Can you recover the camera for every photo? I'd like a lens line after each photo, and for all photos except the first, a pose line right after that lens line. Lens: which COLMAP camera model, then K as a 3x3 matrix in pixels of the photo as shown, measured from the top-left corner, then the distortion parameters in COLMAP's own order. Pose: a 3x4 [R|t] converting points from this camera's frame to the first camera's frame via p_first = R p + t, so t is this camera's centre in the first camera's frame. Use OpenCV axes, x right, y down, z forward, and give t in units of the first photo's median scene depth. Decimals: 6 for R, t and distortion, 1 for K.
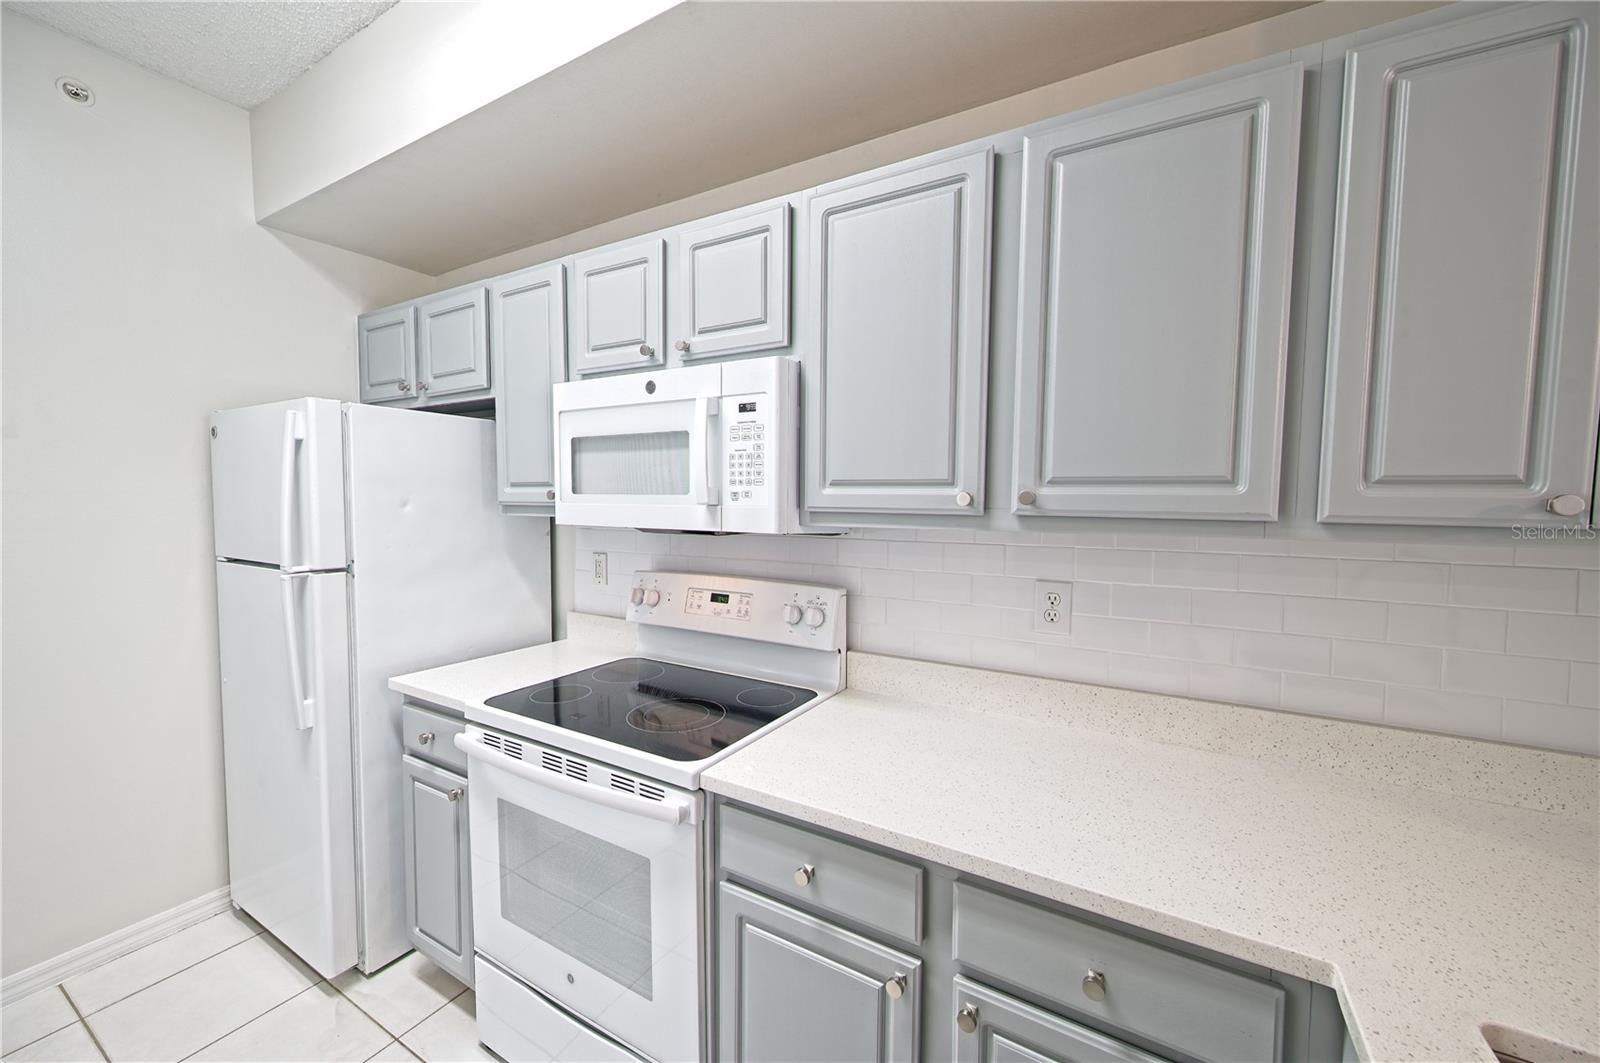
lens RADIAL K [[622.2, 0, 803.5], [0, 622.2, 530.0], [0, 0, 1]] dist [0.005605, -0.001992]
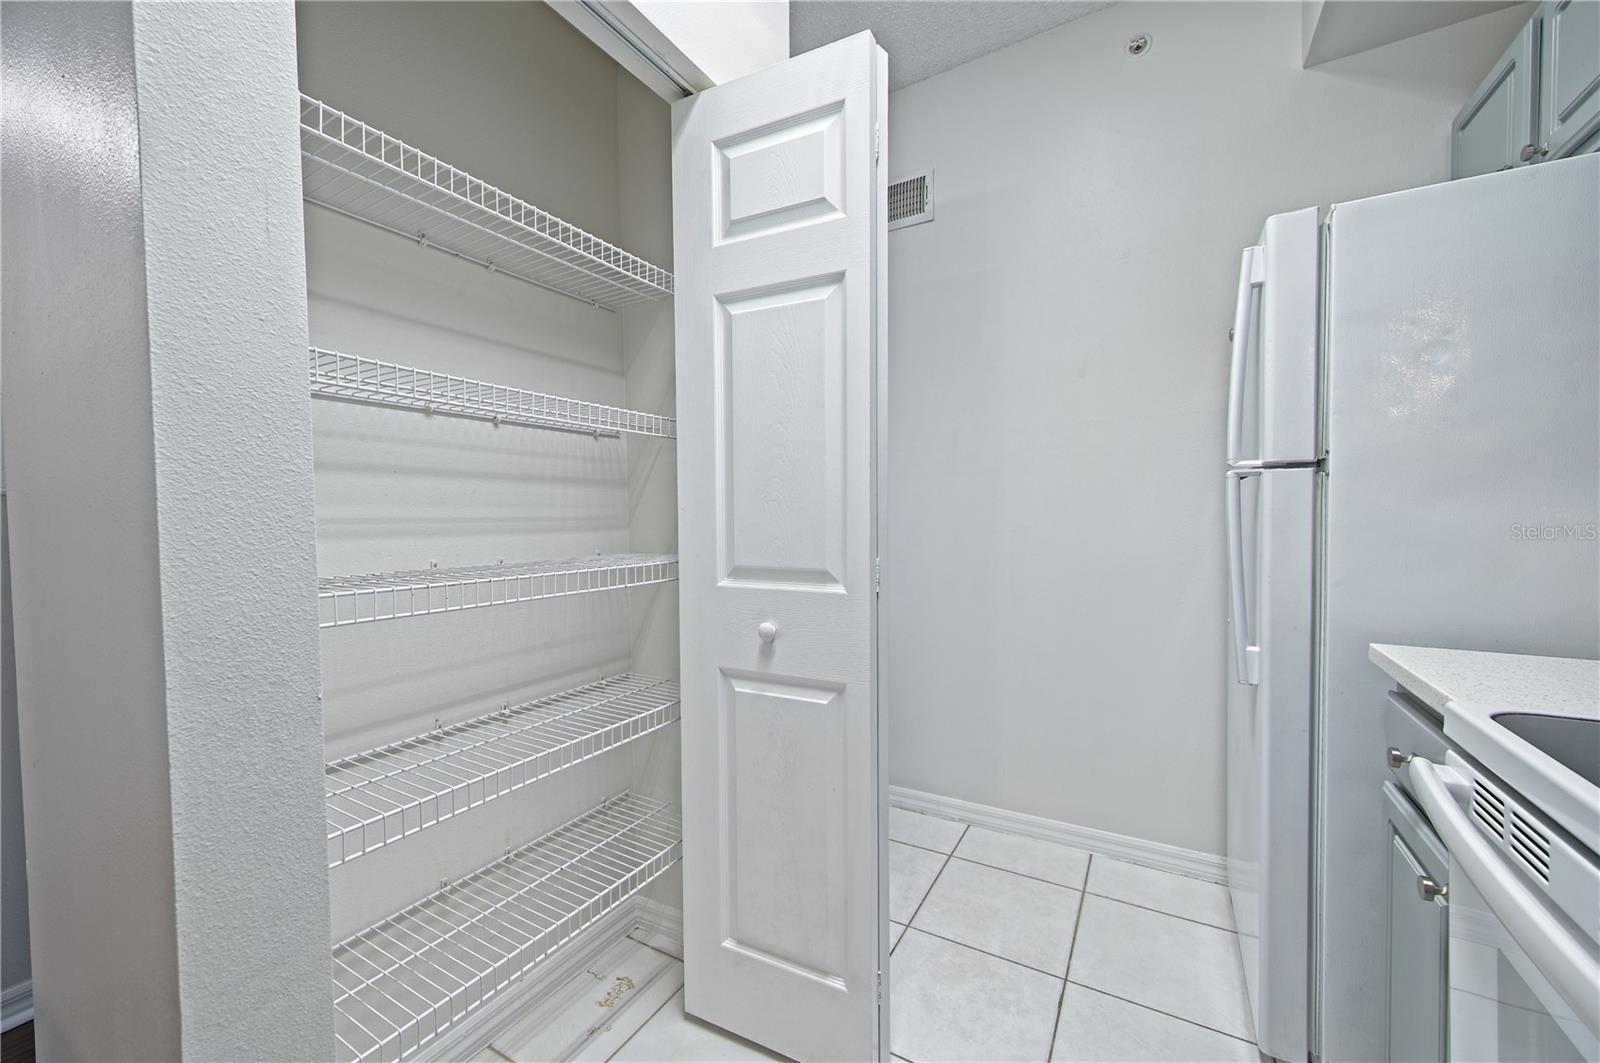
lens RADIAL K [[622.2, 0, 801.7], [0, 622.2, 525.0], [0, 0, 1]] dist [0.005605, -0.001992]
pose [[0.007967, 0.017936, -0.999807, -0.080966], [-0.052018, 0.998493, 0.017498, 0.158857], [0.998614, 0.051868, 0.008888, 0.497660]]
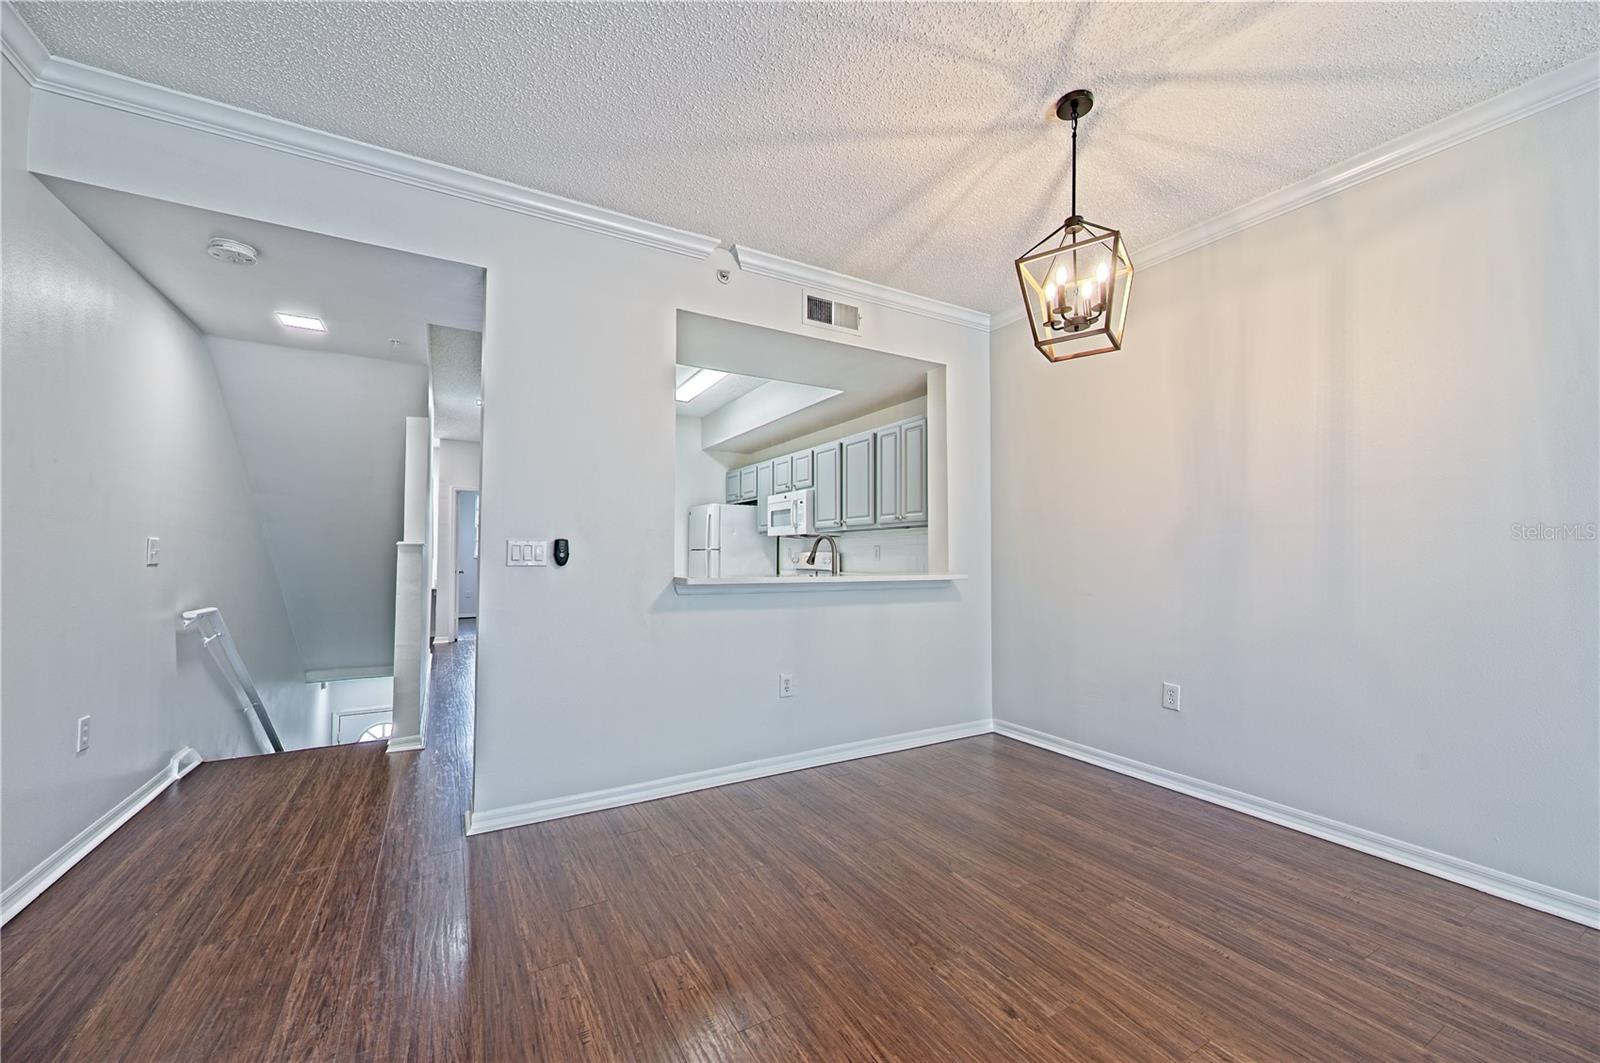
lens RADIAL K [[622.2, 0, 801.5], [0, 622.2, 530.6], [0, 0, 1]] dist [0.005605, -0.001992]
pose [[0.867889, -0.023952, -0.496181, 1.638772], [-0.025020, 0.995461, -0.091817, 0.302498], [0.496128, 0.092102, 0.863351, -2.096340]]
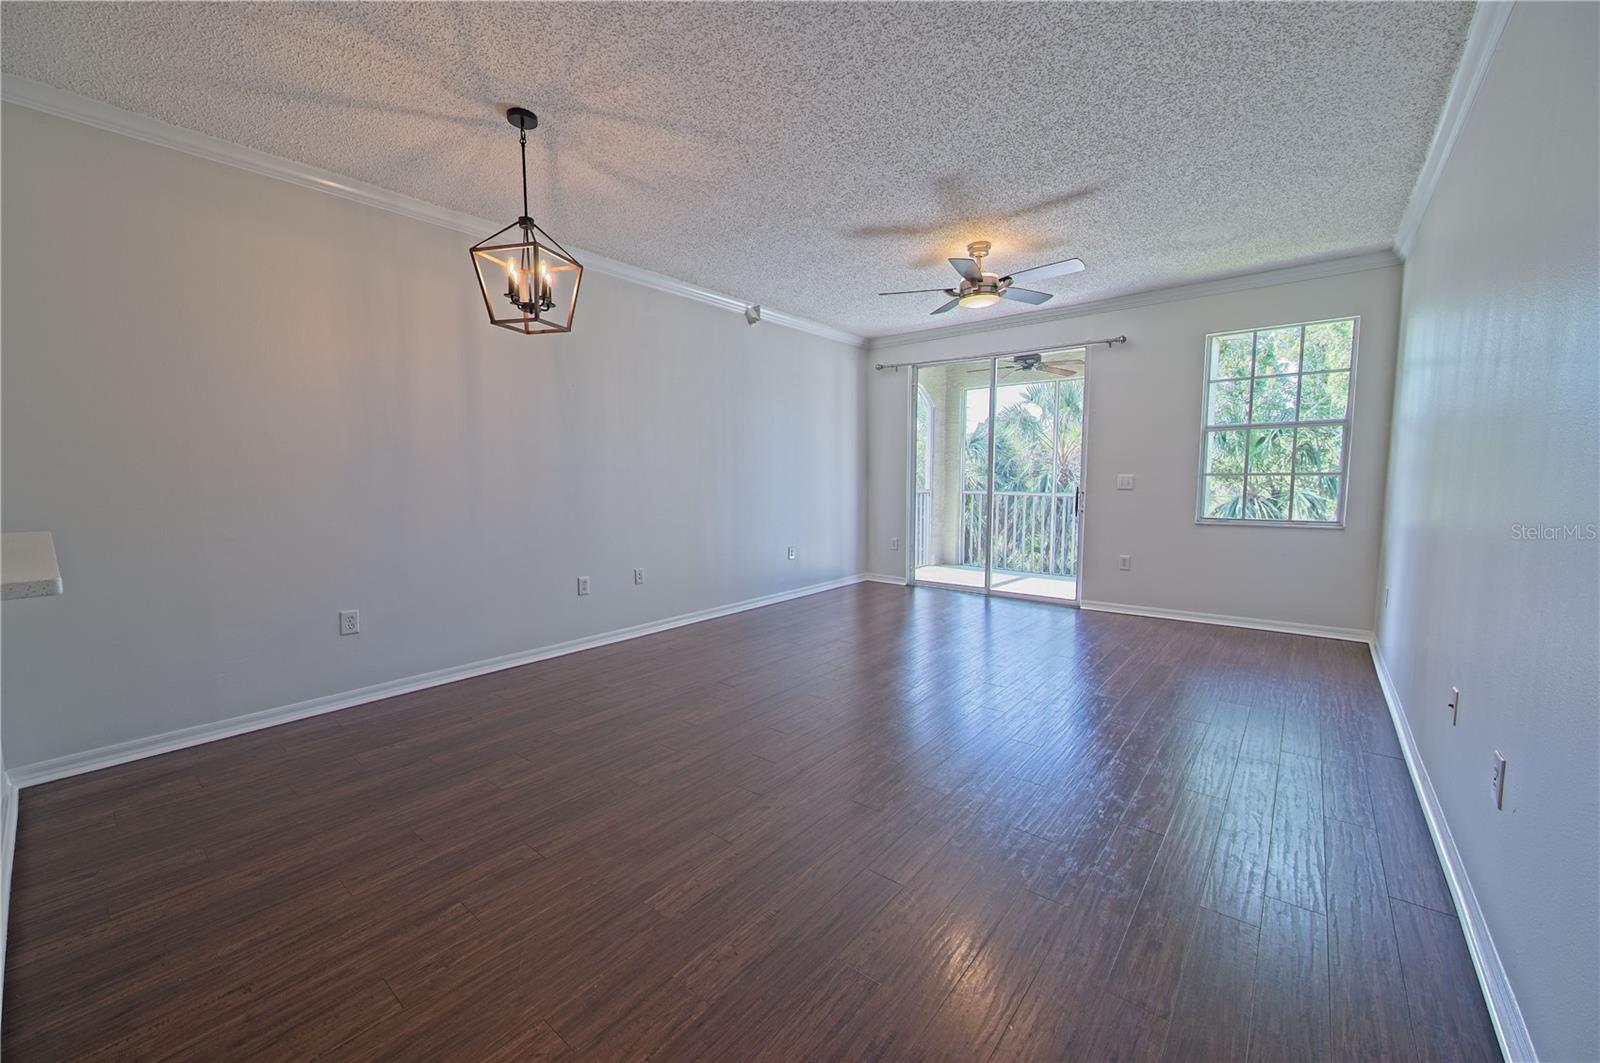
lens RADIAL K [[622.2, 0, 806.2], [0, 622.2, 533.6], [0, 0, 1]] dist [0.005605, -0.001992]
pose [[0.149225, -0.103237, 0.983399, -0.109886], [0.063119, 0.993501, 0.094720, 0.214864], [-0.986787, 0.047937, 0.154771, -1.646829]]
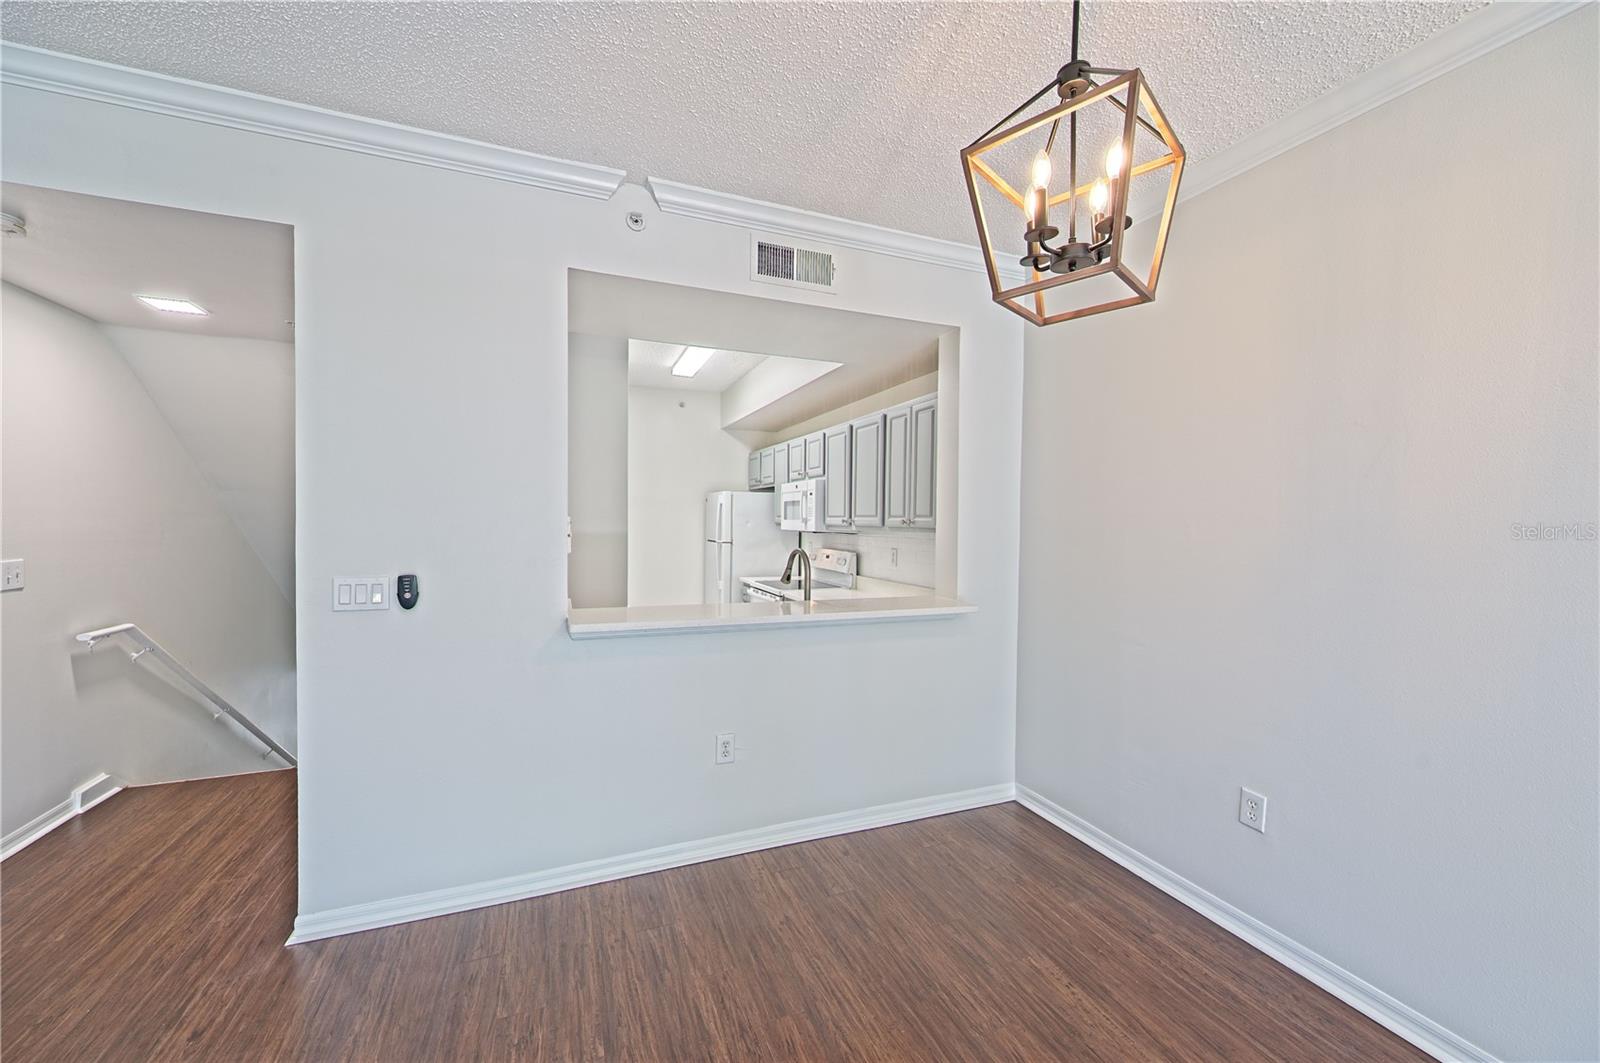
lens RADIAL K [[622.2, 0, 801.5], [0, 622.2, 531.6], [0, 0, 1]] dist [0.005605, -0.001992]
pose [[0.789840, 0.014065, -0.613151, 1.709147], [-0.040114, 0.998781, -0.028763, 0.093919], [0.611999, 0.047314, 0.789442, -1.481588]]
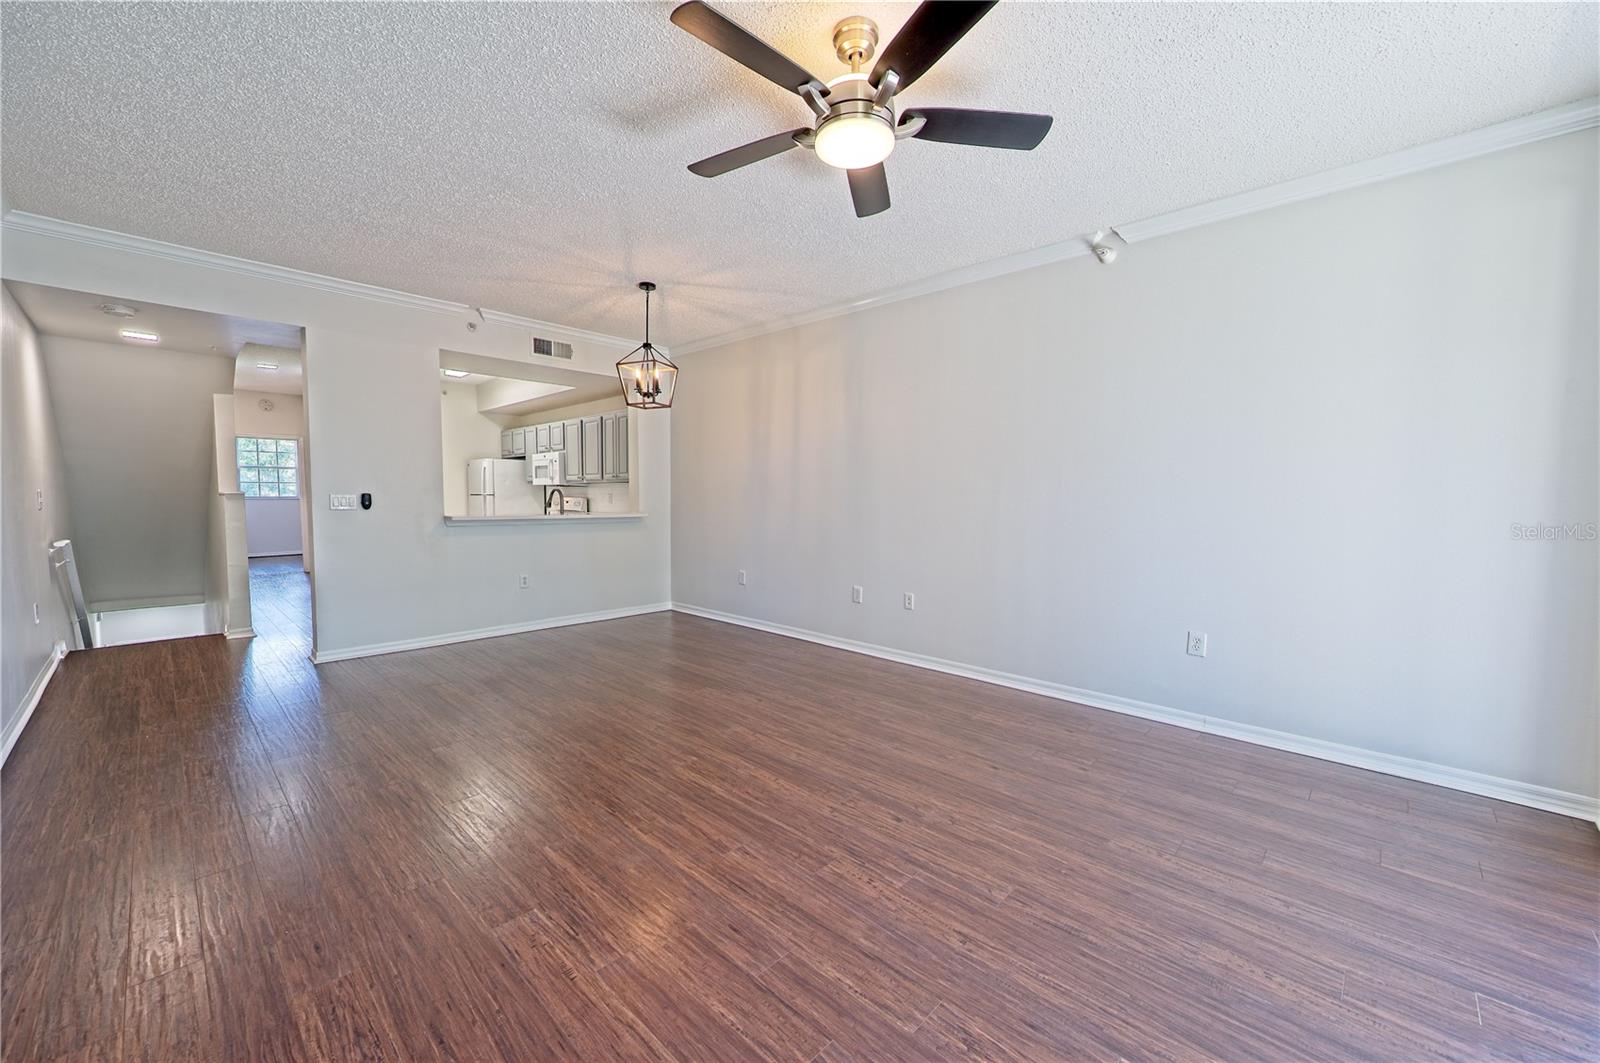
lens RADIAL K [[622.2, 0, 802.3], [0, 622.2, 536.9], [0, 0, 1]] dist [0.005605, -0.001992]
pose [[0.972502, 0.016647, -0.232299, 2.846025], [-0.014807, 0.999844, 0.009665, 0.327952], [0.232423, -0.005959, 0.972596, -3.277504]]
